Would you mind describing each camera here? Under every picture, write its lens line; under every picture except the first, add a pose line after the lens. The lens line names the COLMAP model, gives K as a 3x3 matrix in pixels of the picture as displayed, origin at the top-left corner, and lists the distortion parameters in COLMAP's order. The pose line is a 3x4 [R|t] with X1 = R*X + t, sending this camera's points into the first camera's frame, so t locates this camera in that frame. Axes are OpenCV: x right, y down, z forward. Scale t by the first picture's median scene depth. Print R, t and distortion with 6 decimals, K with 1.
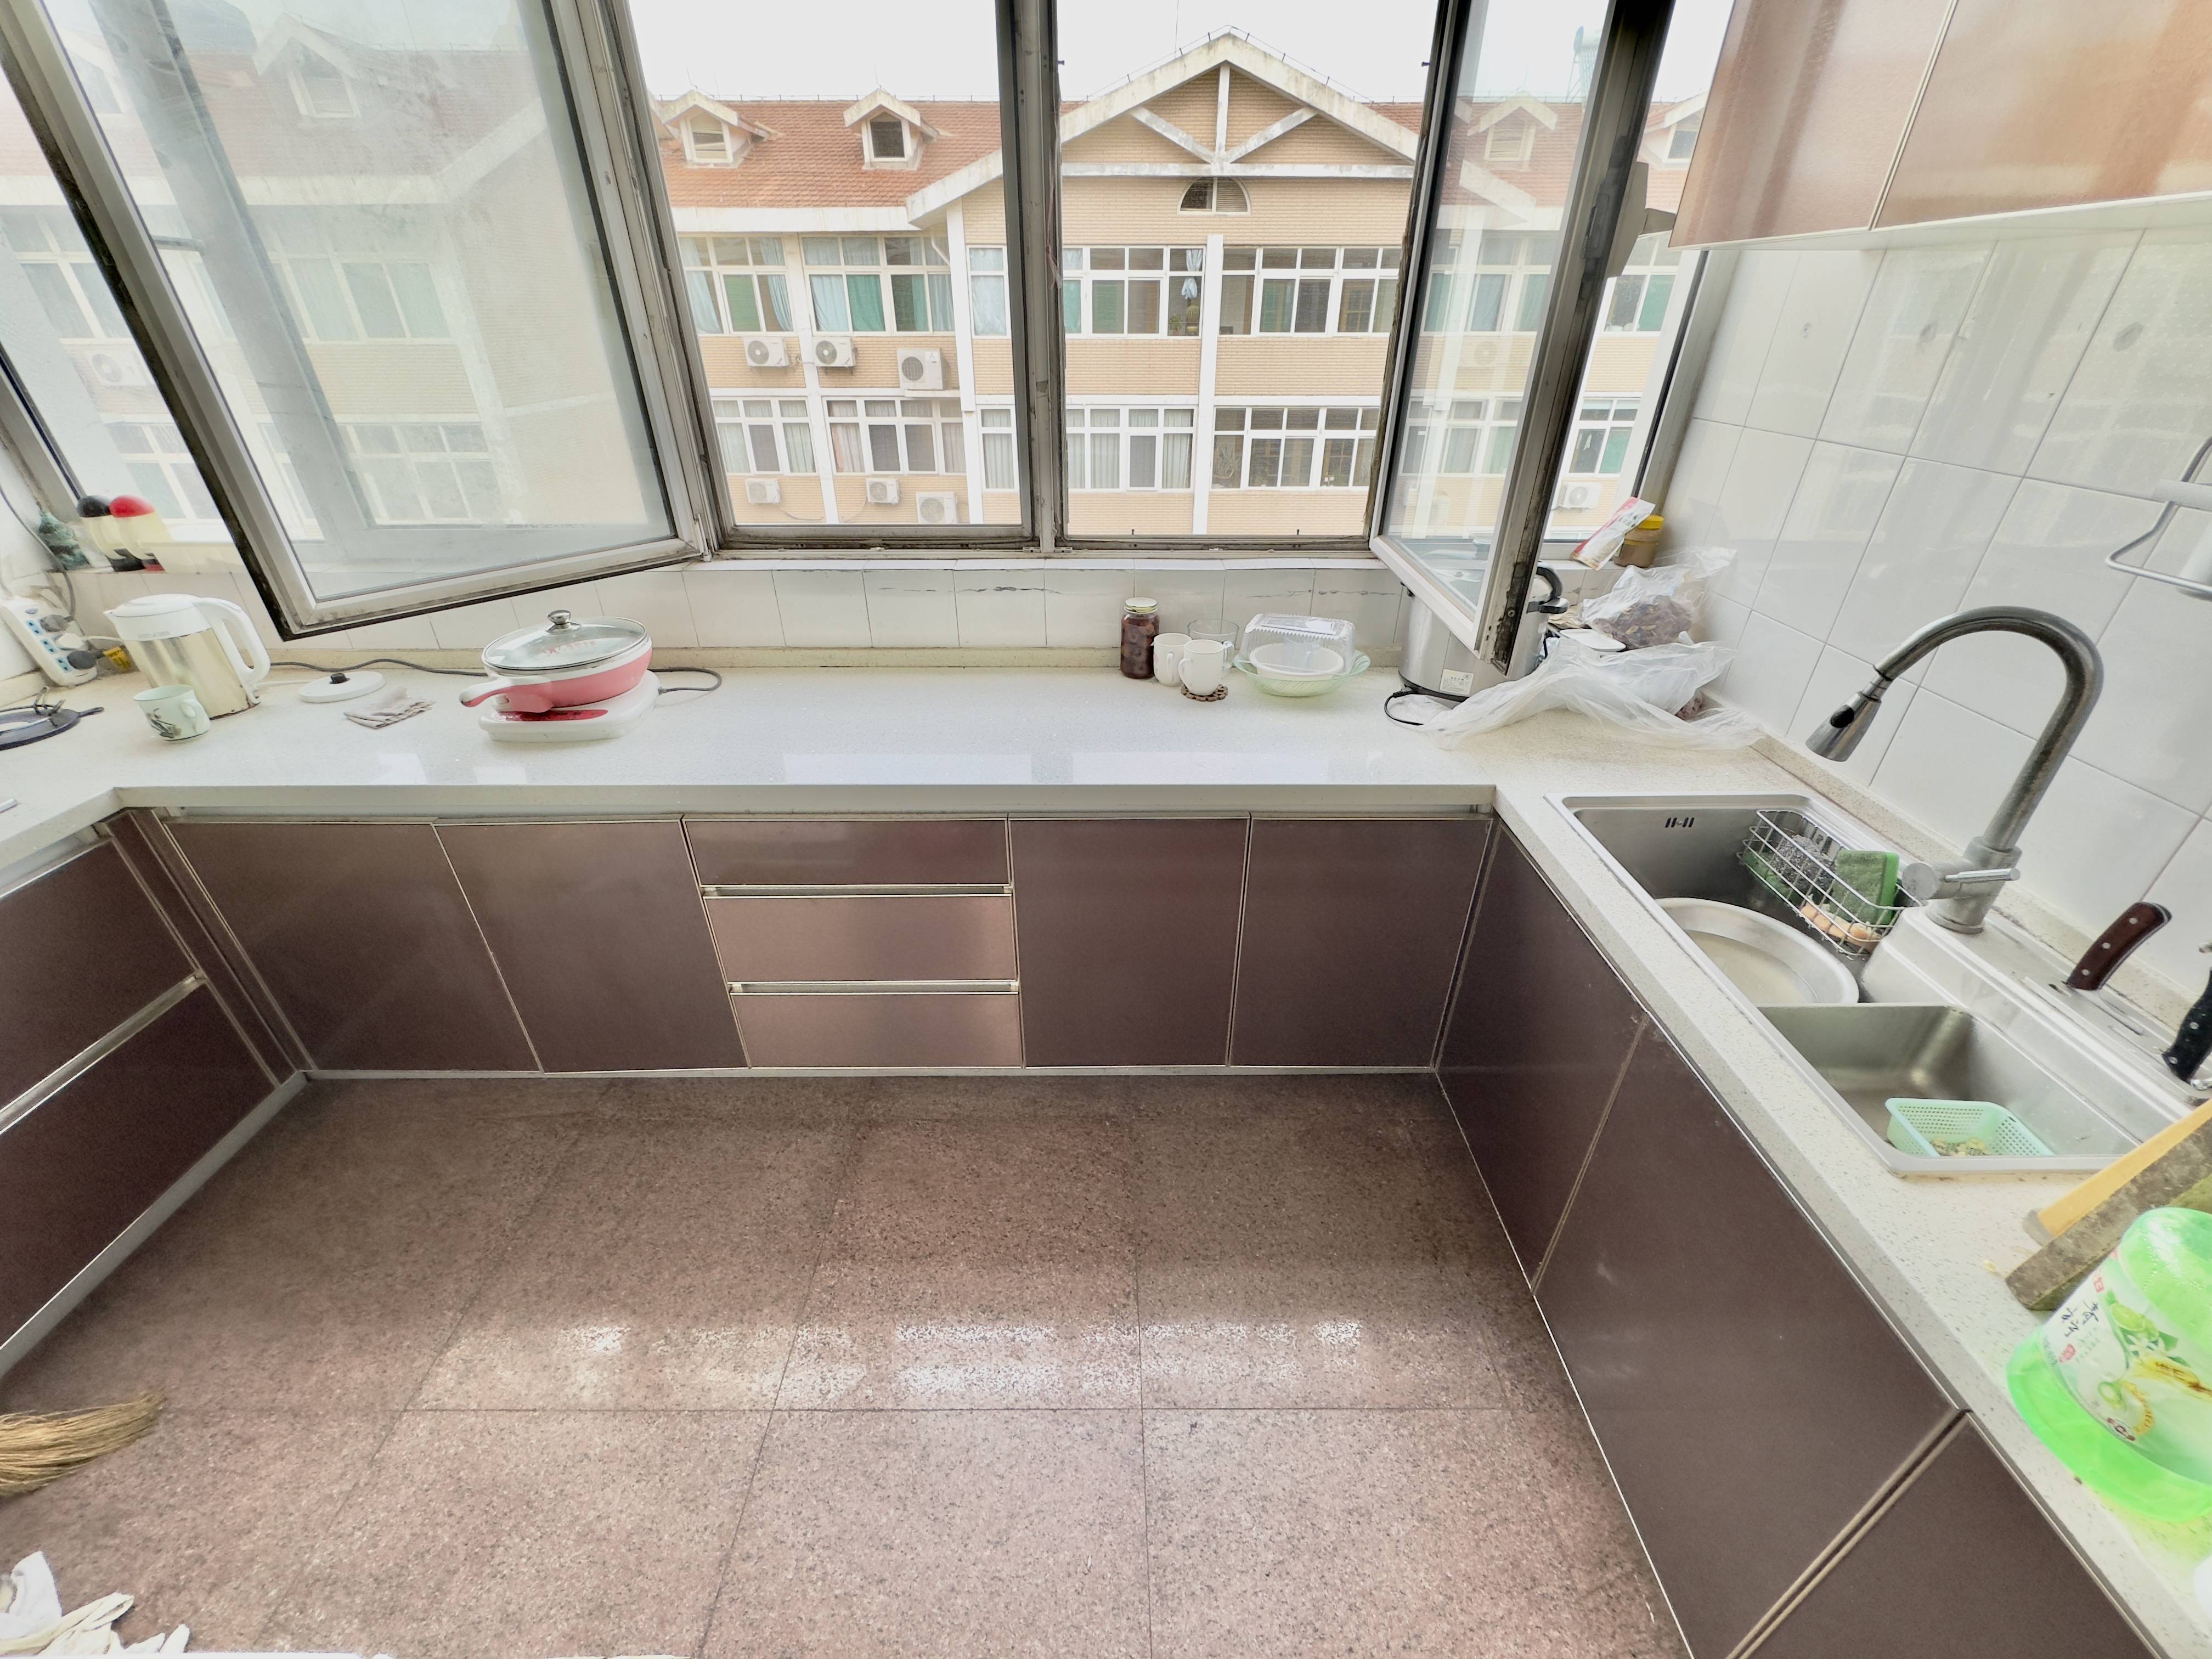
lens RADIAL K [[889.2, 0, 1104.7], [0, 889.2, 838.5], [0, 0, 1]] dist [-0.000530, -0.000179]
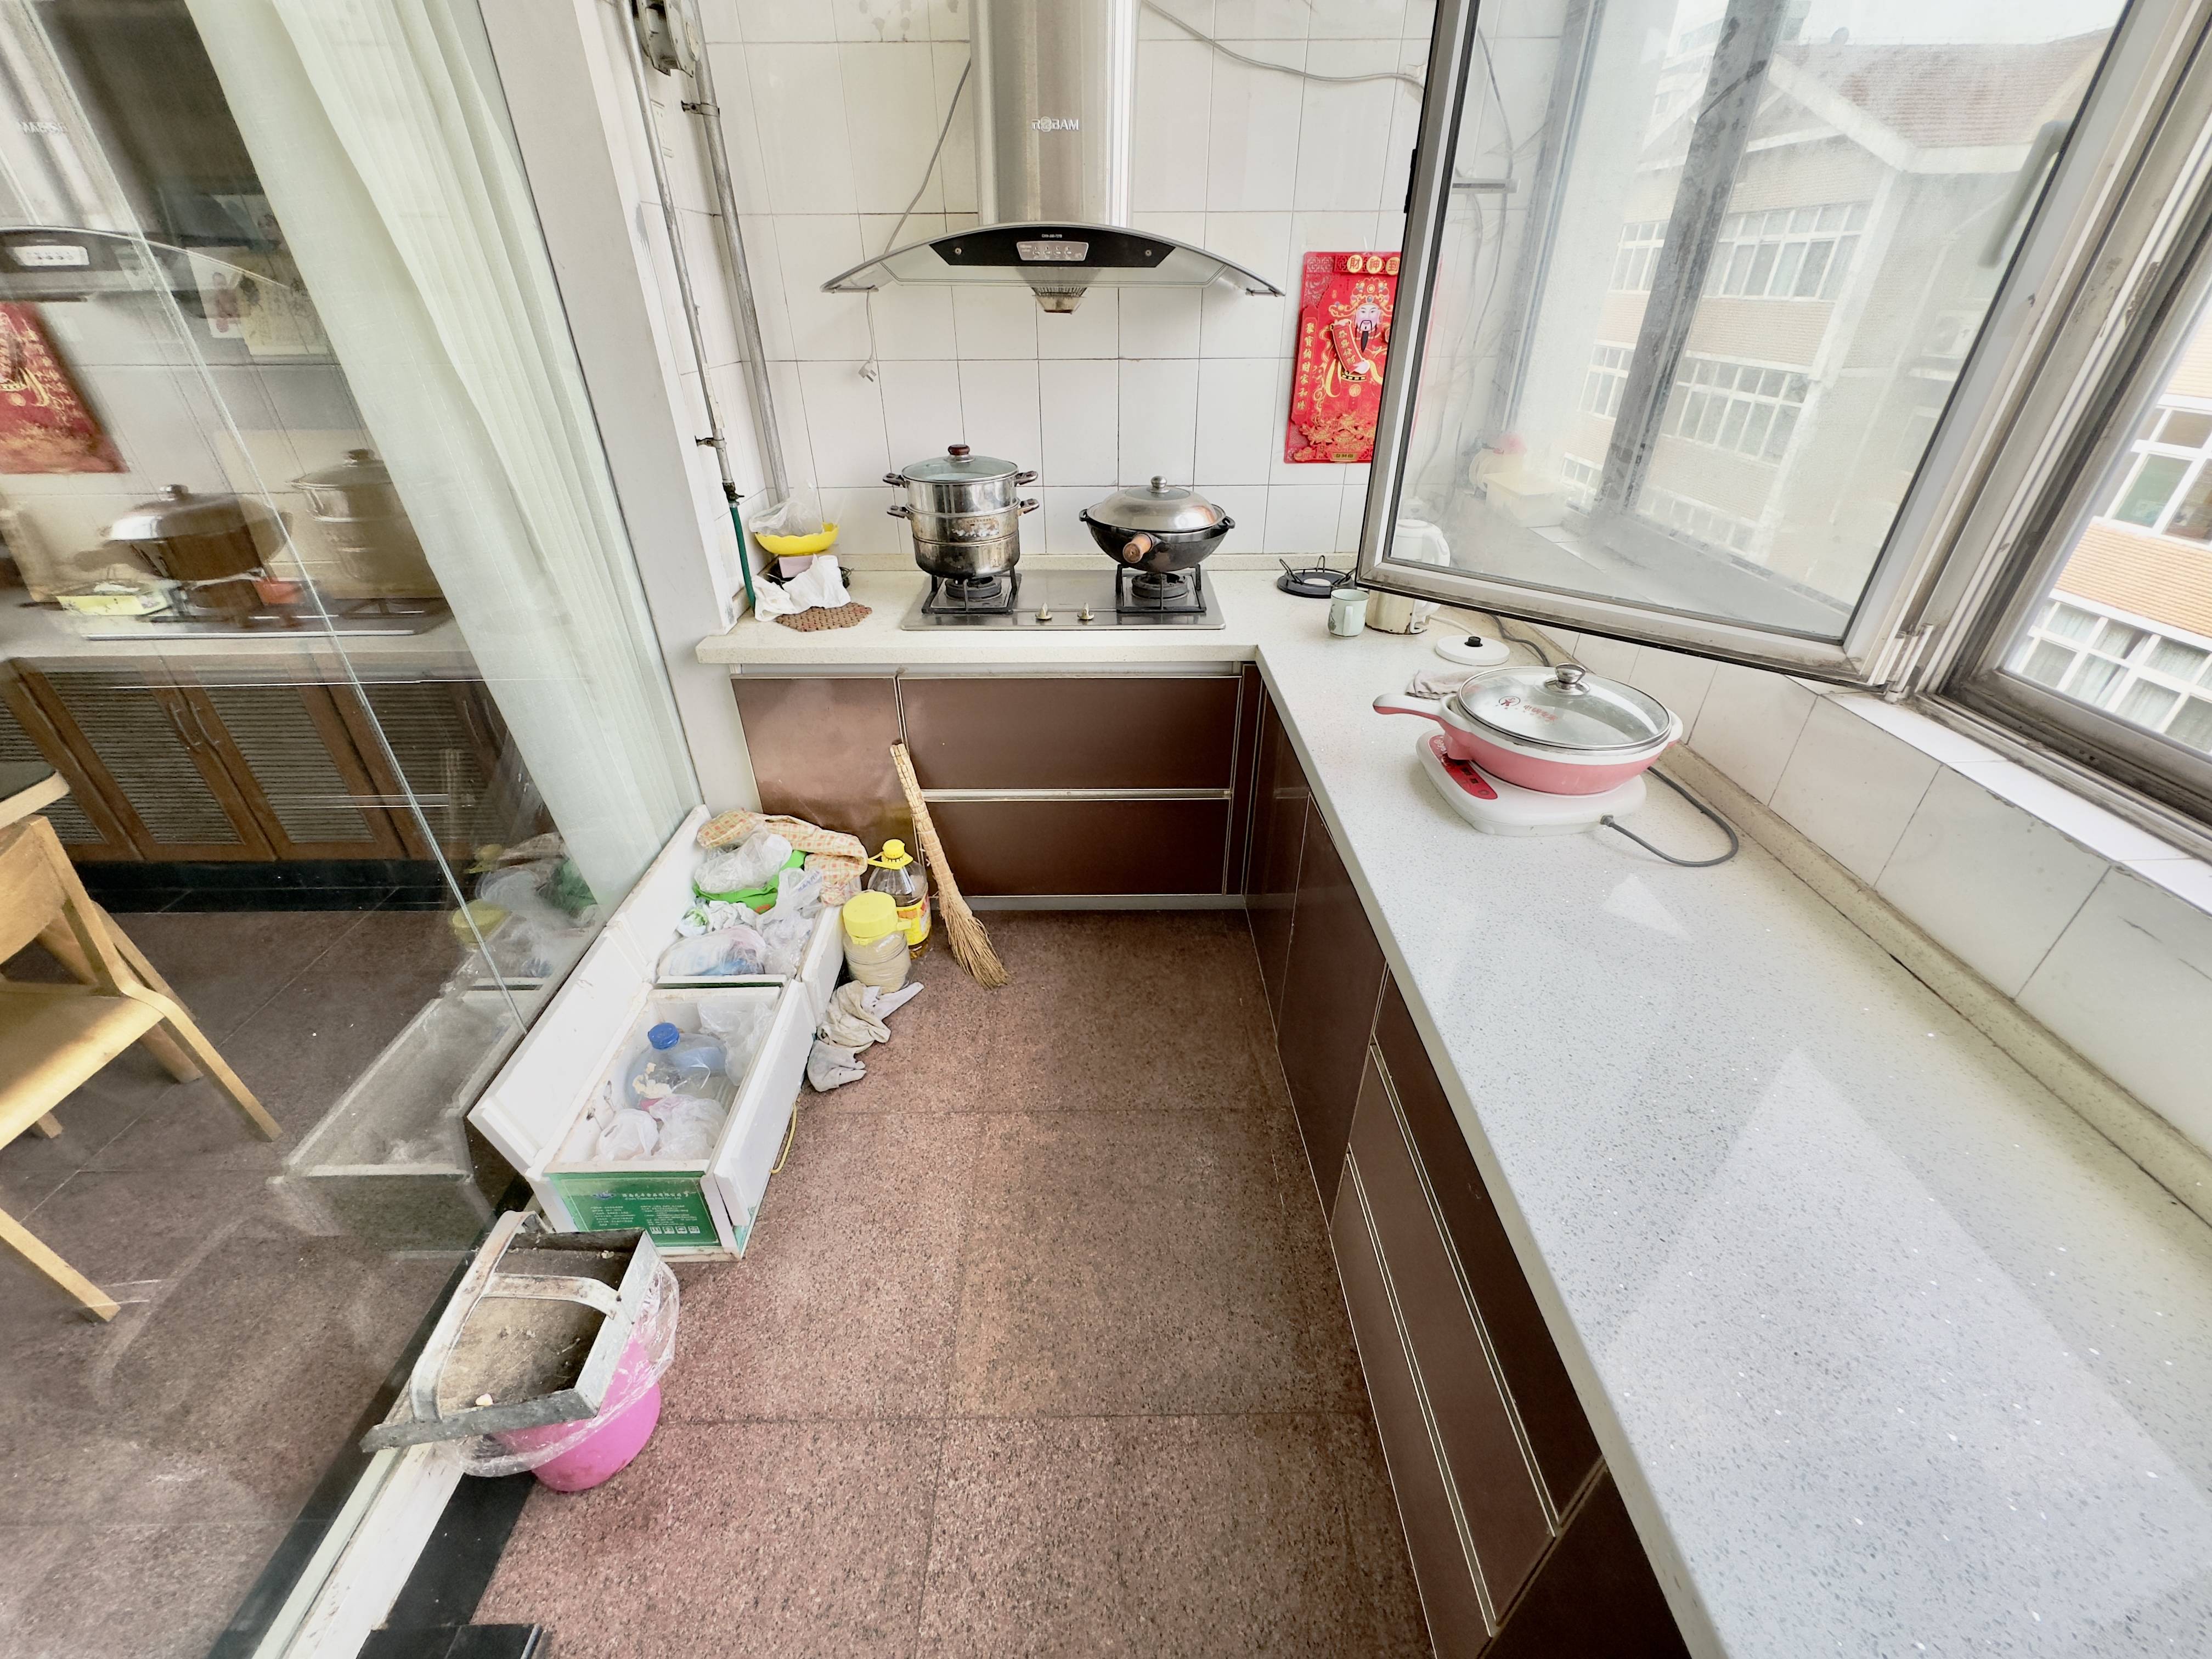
lens RADIAL K [[889.2, 0, 1105.4], [0, 889.2, 828.0], [0, 0, 1]] dist [-0.000530, -0.000179]
pose [[0.009021, 0.529618, -0.848188, 0.087366], [-0.509145, 0.732472, 0.451948, -0.286659], [0.860634, 0.427773, 0.276260, 0.498586]]
